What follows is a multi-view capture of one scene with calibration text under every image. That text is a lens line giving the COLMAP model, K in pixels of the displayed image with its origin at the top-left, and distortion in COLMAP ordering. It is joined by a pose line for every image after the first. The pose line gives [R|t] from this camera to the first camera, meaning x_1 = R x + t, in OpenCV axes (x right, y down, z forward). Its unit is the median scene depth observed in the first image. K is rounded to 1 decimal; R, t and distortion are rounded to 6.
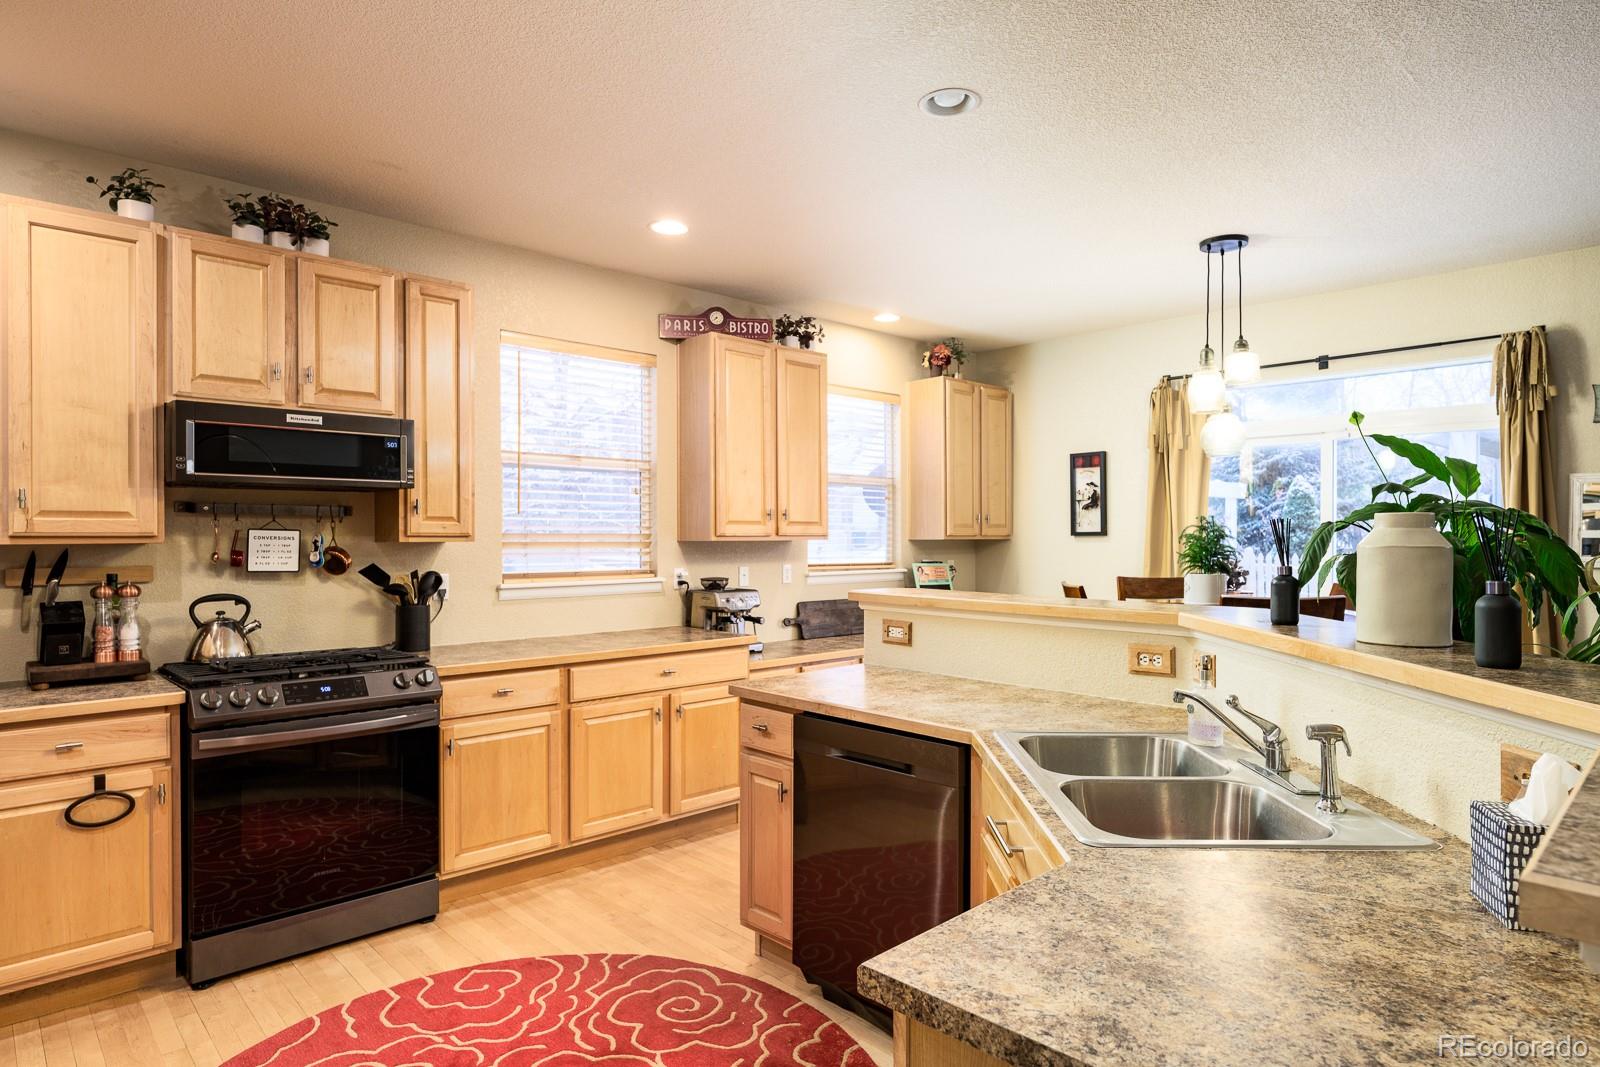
lens RADIAL K [[926.0, 0, 805.1], [0, 926.0, 536.0], [0, 0, 1]] dist [-0.005230, -0.000374]
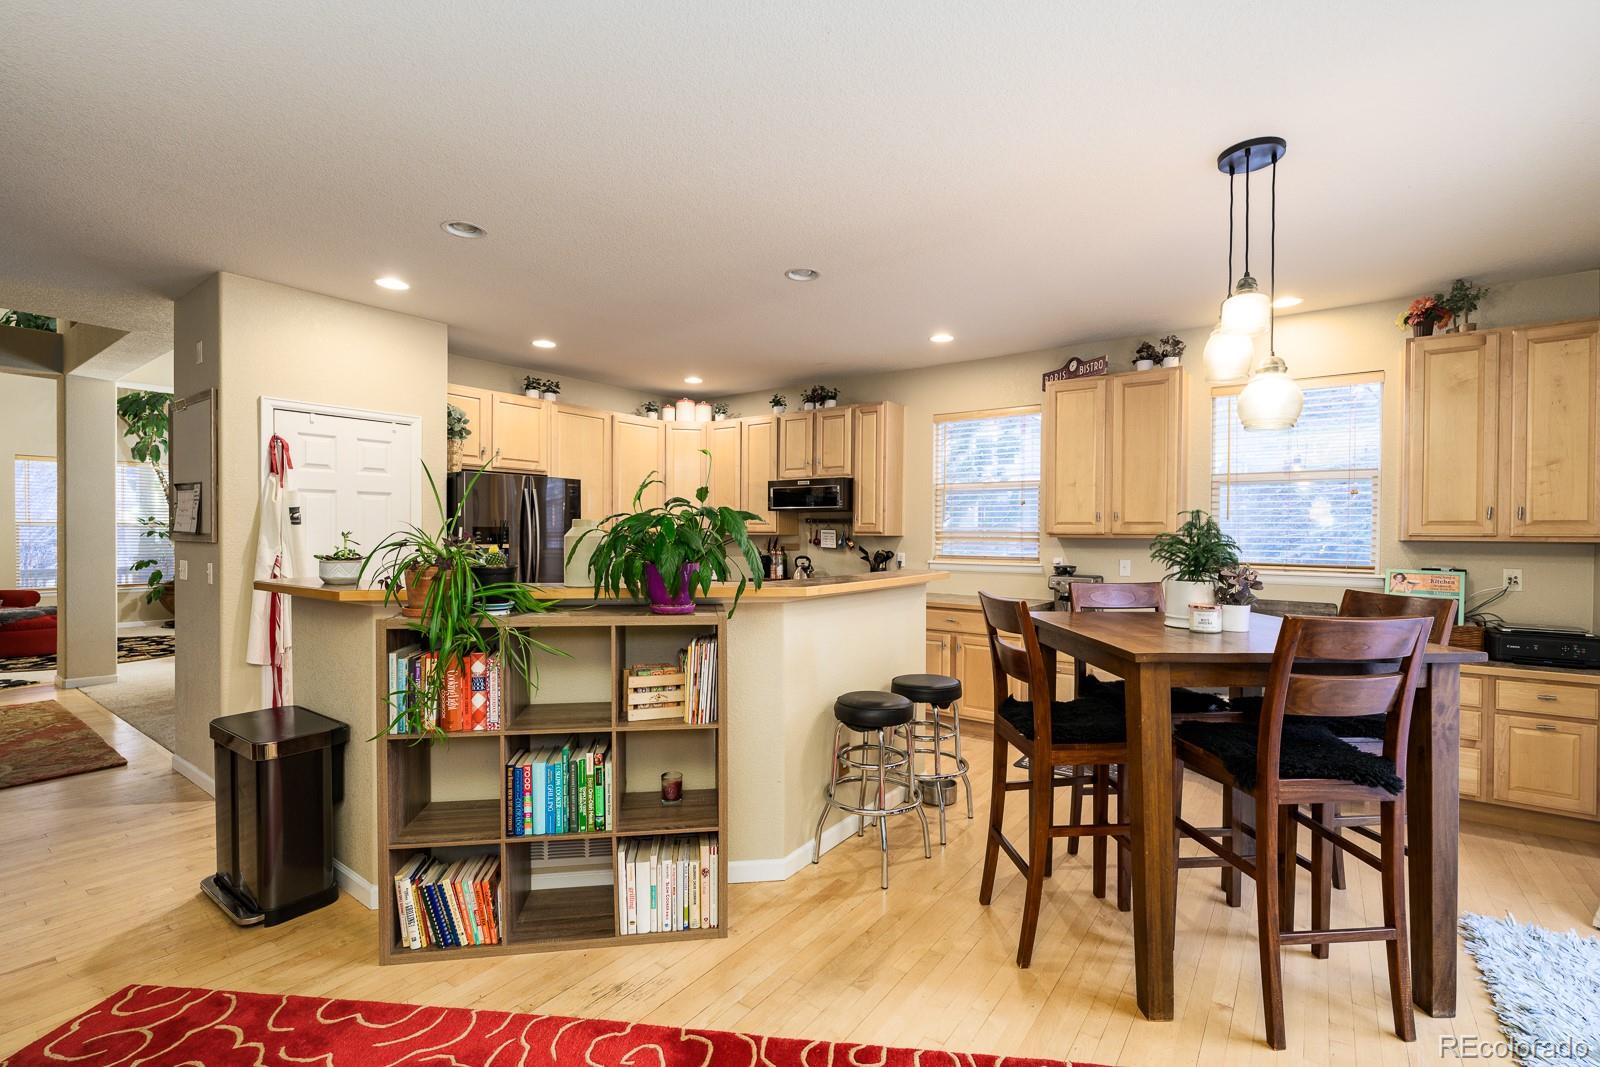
lens RADIAL K [[710.0, 0, 802.8], [0, 710.0, 535.5], [0, 0, 1]] dist [0.000546, 0.000316]
pose [[0.175507, 0.008458, -0.984442, 1.195350], [-0.005663, 0.999955, 0.007582, -0.004930], [0.984462, 0.004244, 0.175547, 0.659519]]
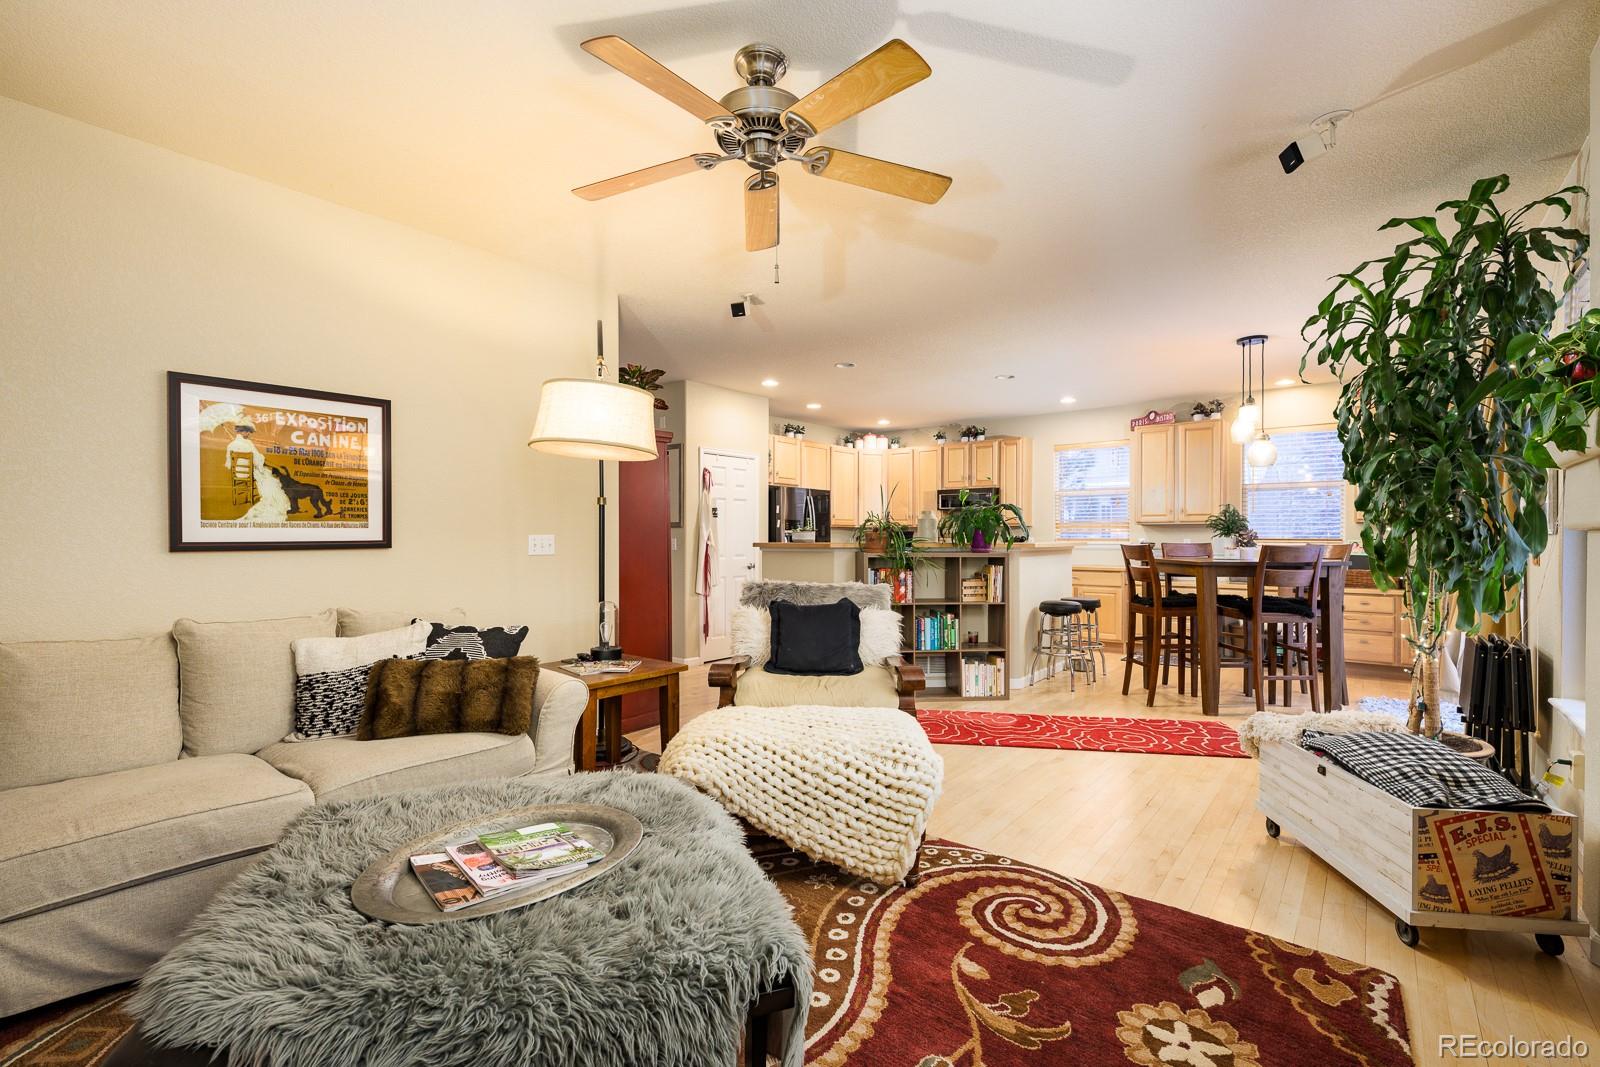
lens RADIAL K [[710.0, 0, 806.4], [0, 710.0, 535.3], [0, 0, 1]] dist [0.000546, 0.000316]
pose [[0.128168, -0.001514, -0.991751, 1.992716], [-0.001405, 0.999998, -0.001708, 0.045890], [0.991751, 0.001612, 0.128166, 0.055132]]
